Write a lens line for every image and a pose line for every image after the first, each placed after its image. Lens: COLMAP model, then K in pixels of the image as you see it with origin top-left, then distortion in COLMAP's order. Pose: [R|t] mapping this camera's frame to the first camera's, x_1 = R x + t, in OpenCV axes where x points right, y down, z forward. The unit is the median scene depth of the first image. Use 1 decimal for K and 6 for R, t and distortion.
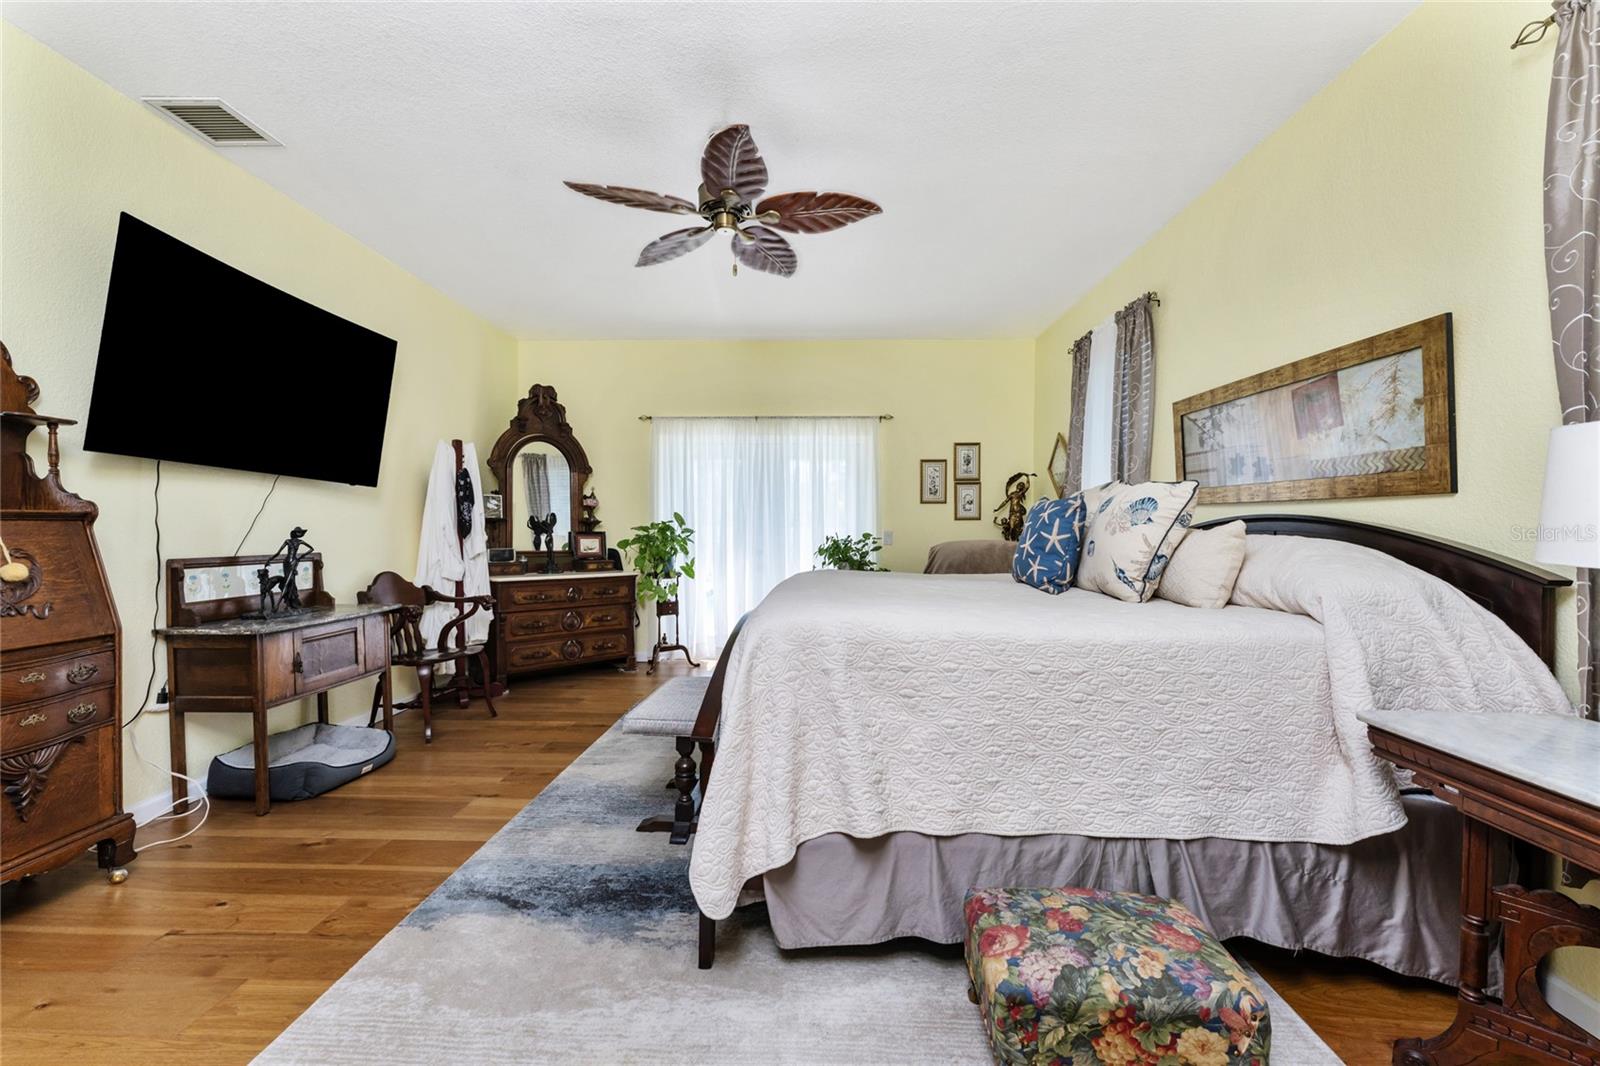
lens RADIAL K [[659.2, 0, 800.0], [0, 659.2, 533.0], [0, 0, 1]] dist [0.000268, -0.000068]
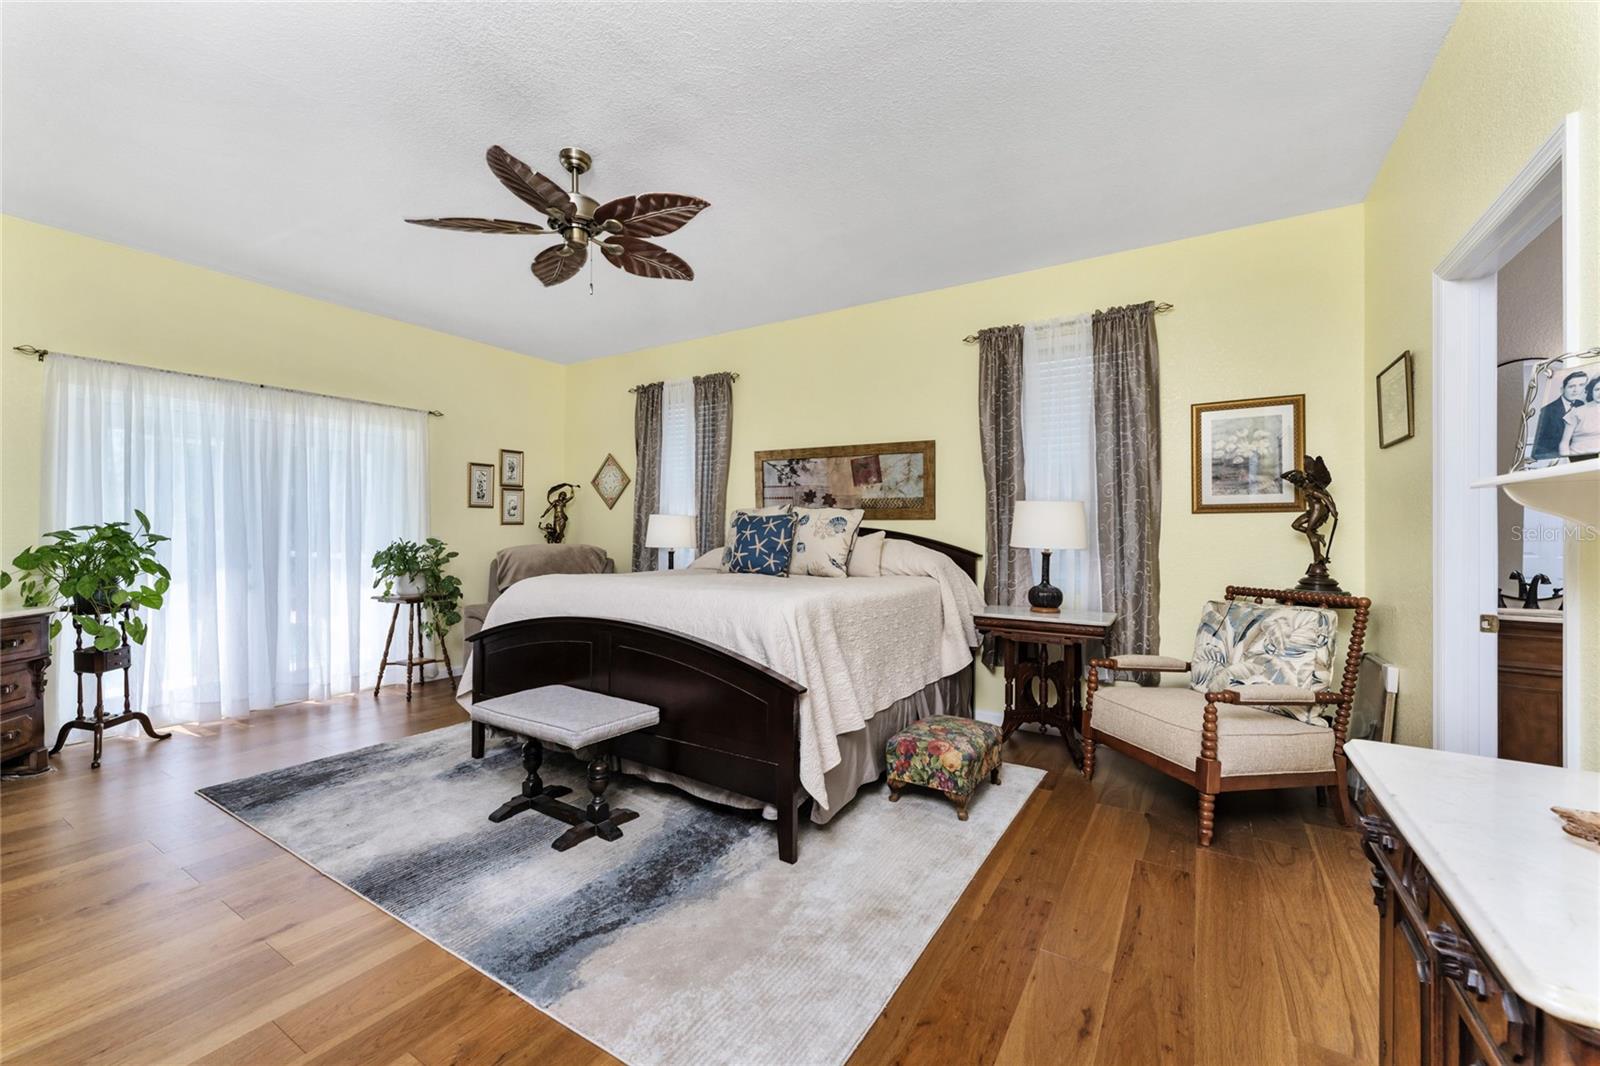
lens RADIAL K [[641.5, 0, 800.6], [0, 641.5, 527.8], [0, 0, 1]] dist [0.001065, -0.000075]
pose [[0.495211, 0.002729, 0.868768, -0.438615], [0.004881, 0.999971, -0.005924, -0.007256], [-0.868759, 0.007174, 0.495183, 0.113206]]
